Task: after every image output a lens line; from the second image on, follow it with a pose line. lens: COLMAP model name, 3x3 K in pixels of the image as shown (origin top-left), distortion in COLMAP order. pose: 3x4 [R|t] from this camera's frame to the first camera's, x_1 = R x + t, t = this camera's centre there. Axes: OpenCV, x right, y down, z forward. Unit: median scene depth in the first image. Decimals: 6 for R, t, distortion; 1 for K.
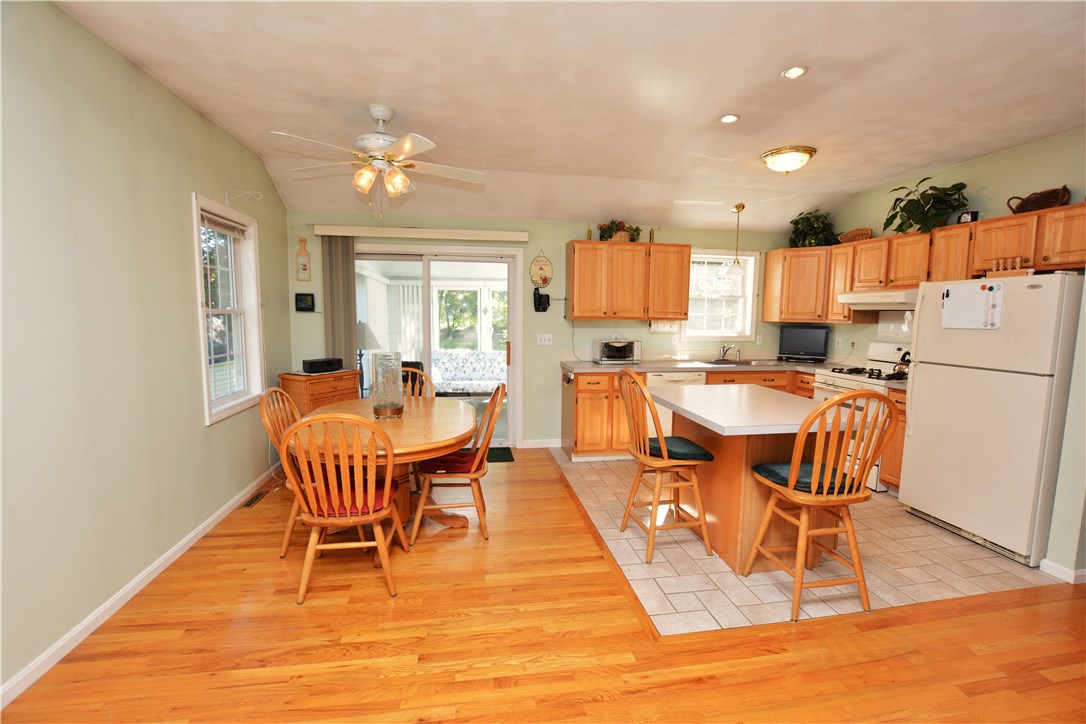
lens RADIAL K [[477.2, 0, 545.3], [0, 477.2, 362.3], [0, 0, 1]] dist [-0.034477, 0.005273]
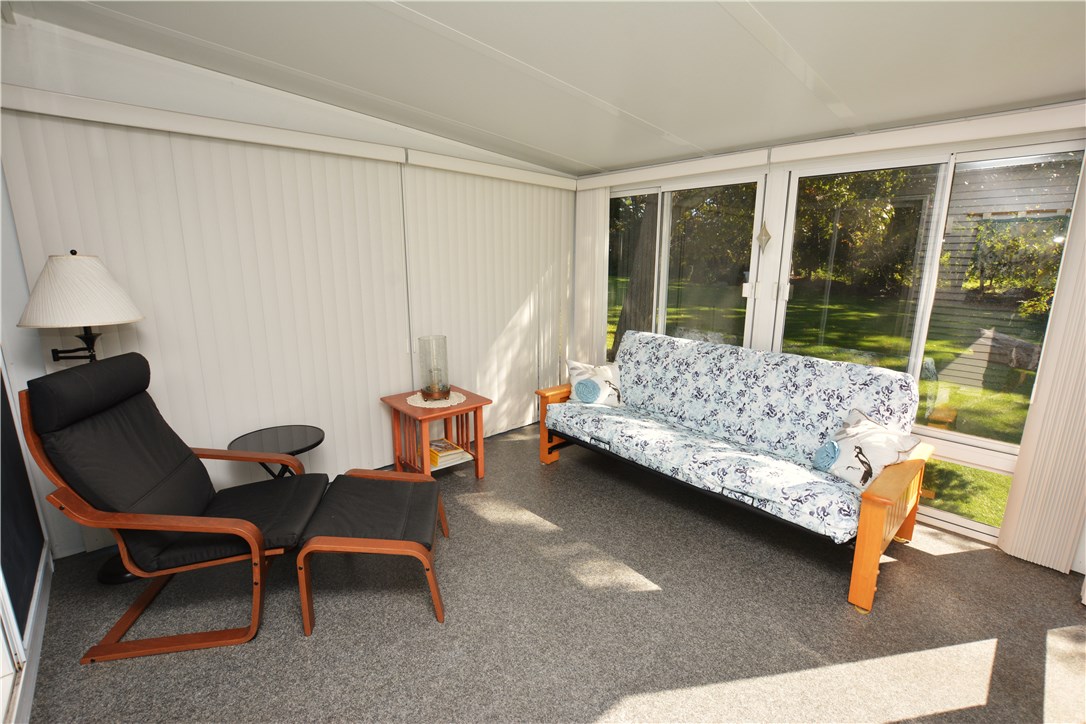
lens RADIAL K [[477.2, 0, 548.0], [0, 477.2, 362.3], [0, 0, 1]] dist [-0.034477, 0.005273]
pose [[0.550680, 0.165850, -0.818074, 0.175846], [-0.087604, 0.986133, 0.140951, -0.100488], [0.830107, -0.005952, 0.557573, 1.311080]]
